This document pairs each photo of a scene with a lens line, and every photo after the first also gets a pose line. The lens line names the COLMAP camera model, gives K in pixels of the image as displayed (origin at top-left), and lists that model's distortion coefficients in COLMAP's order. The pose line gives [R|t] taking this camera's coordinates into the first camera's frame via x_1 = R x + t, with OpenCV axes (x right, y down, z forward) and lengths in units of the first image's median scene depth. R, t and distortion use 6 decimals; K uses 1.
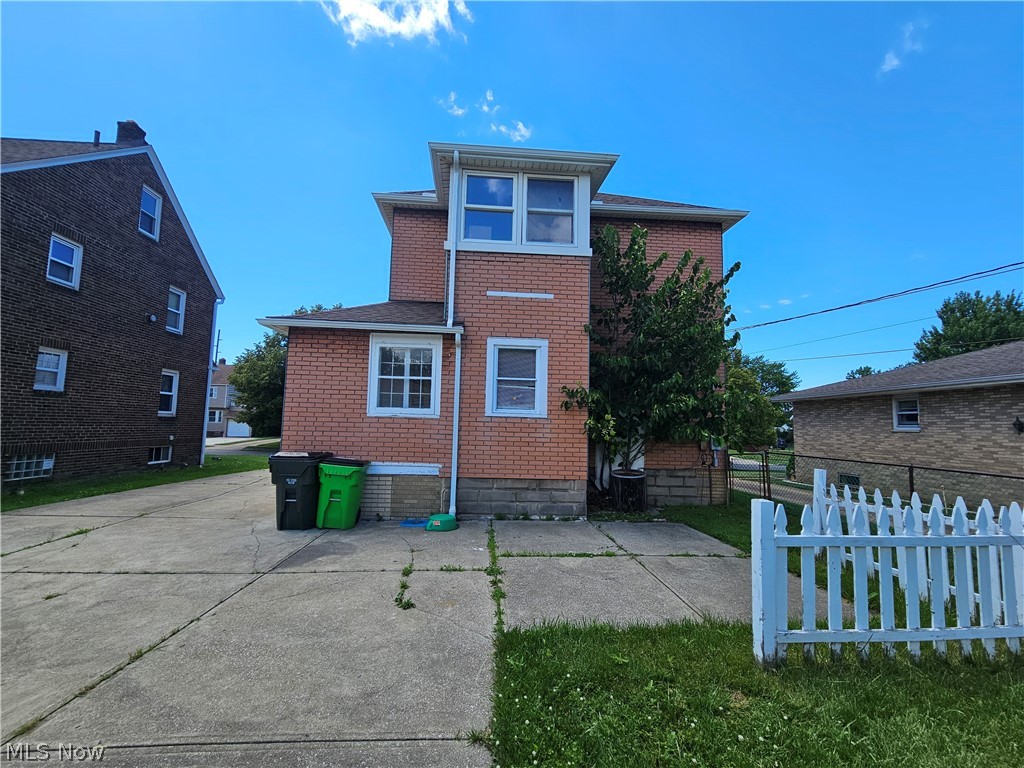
lens RADIAL K [[418.3, 0, 510.7], [0, 418.3, 386.8], [0, 0, 1]] dist [-0.001886, -0.000234]
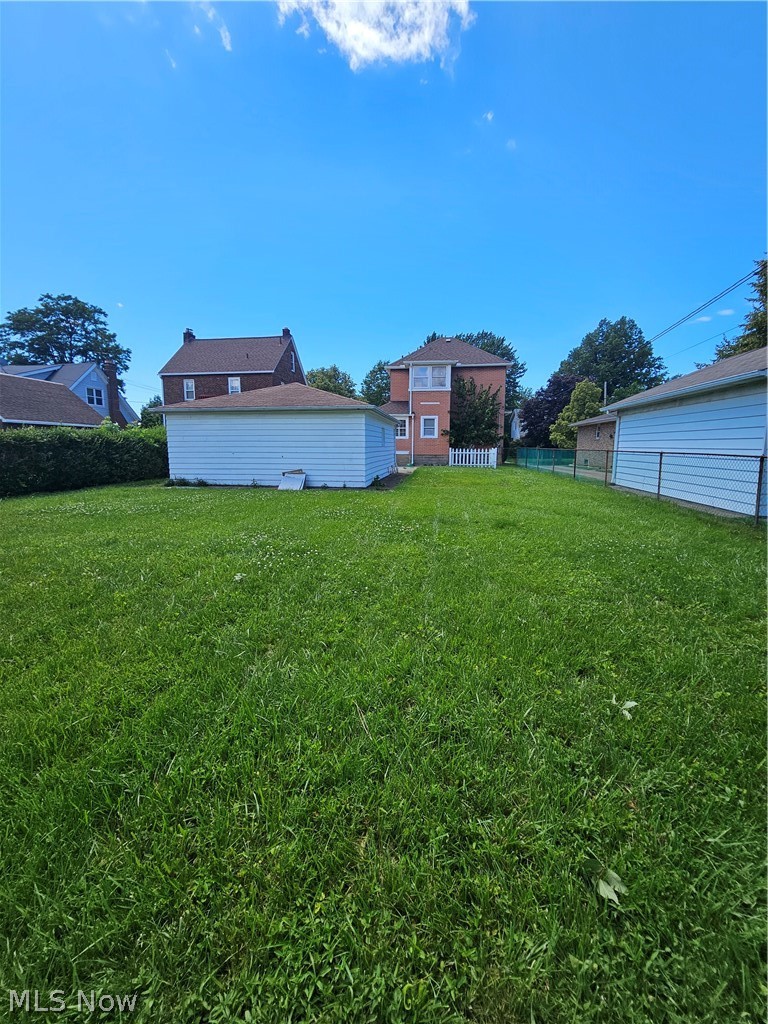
lens RADIAL K [[418.3, 0, 385.3], [0, 418.3, 509.0], [0, 0, 1]] dist [-0.001886, -0.000234]
pose [[0.985677, 0.003576, -0.168606, 0.249280], [0.037759, 0.969714, 0.241307, -0.219437], [0.164363, -0.244217, 0.955690, -2.654509]]
